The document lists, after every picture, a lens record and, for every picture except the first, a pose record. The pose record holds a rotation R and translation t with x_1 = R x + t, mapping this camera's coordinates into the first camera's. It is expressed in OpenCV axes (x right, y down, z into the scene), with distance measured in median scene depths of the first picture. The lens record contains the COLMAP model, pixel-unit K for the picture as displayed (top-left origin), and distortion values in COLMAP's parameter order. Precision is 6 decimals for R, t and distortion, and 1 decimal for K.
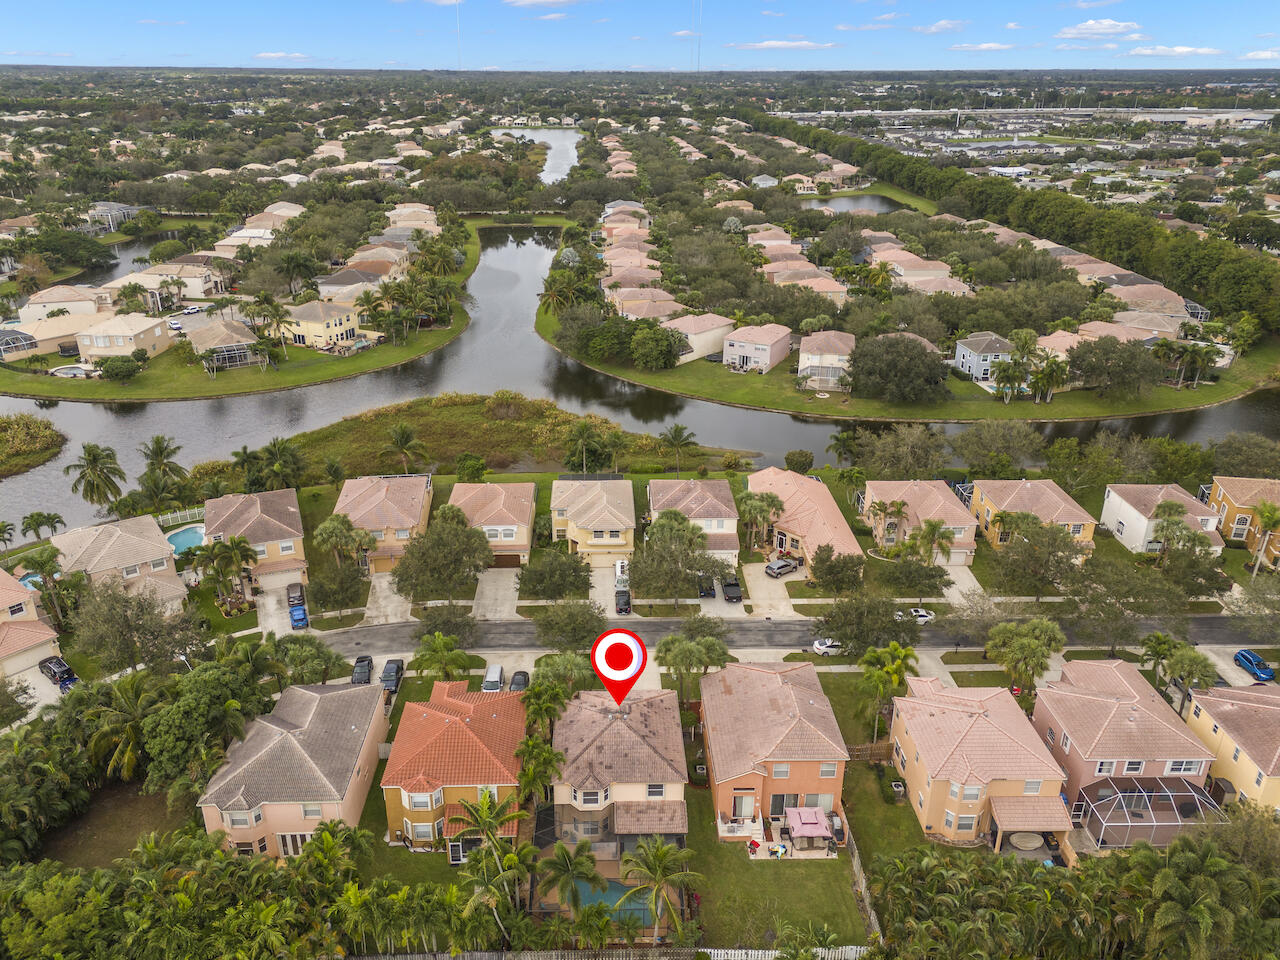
lens RADIAL K [[943.4, 0, 637.5], [0, 943.4, 481.8], [0, 0, 1]] dist [0.028799, -0.023051]
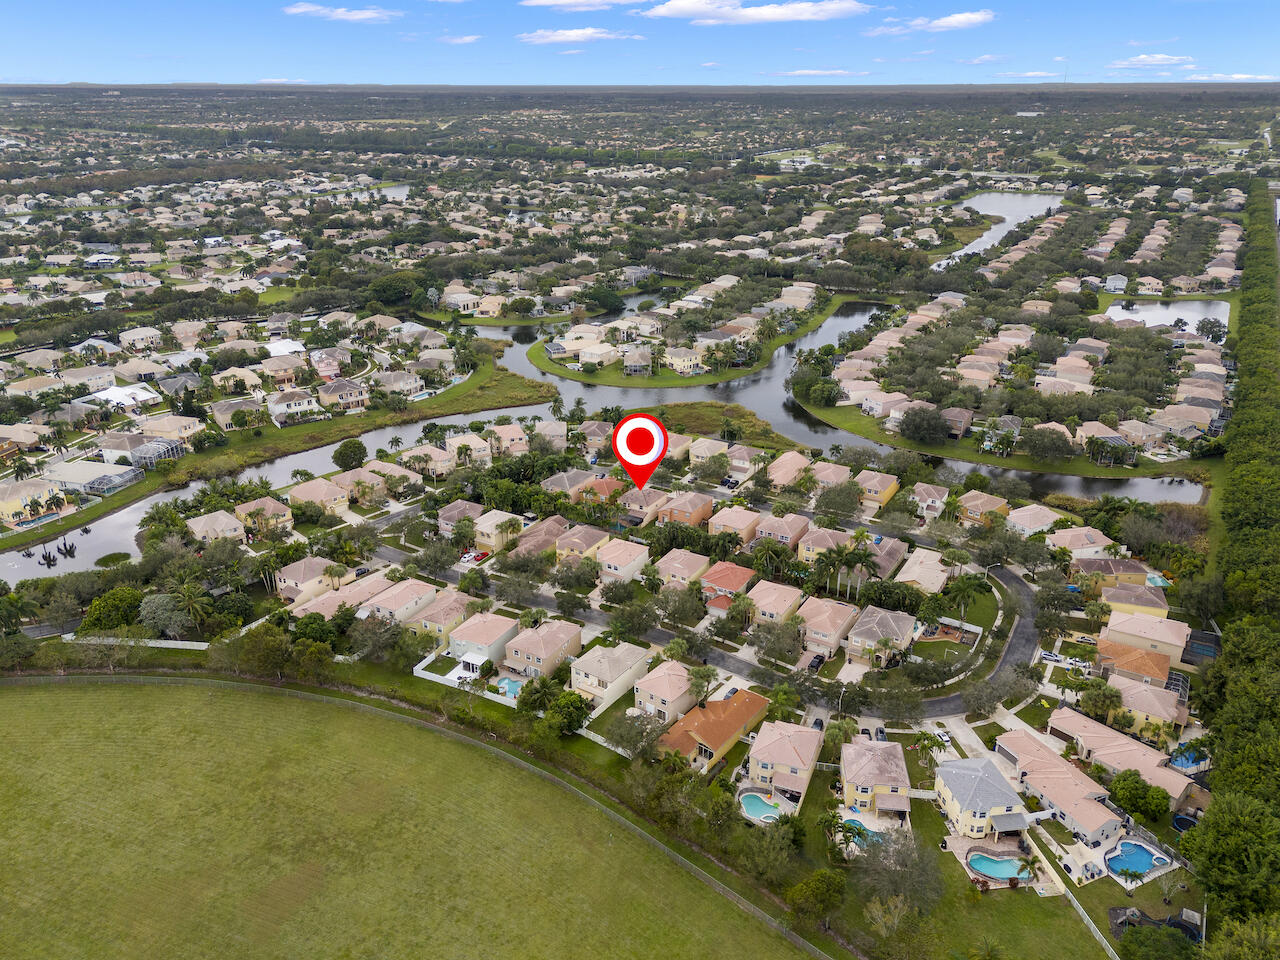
lens RADIAL K [[943.4, 0, 641.1], [0, 943.4, 479.6], [0, 0, 1]] dist [0.028799, -0.023051]
pose [[0.846075, 0.196827, -0.495395, 0.661300], [-0.206443, 0.977799, 0.035914, 0.031474], [0.491466, 0.071884, 0.867925, -0.798769]]
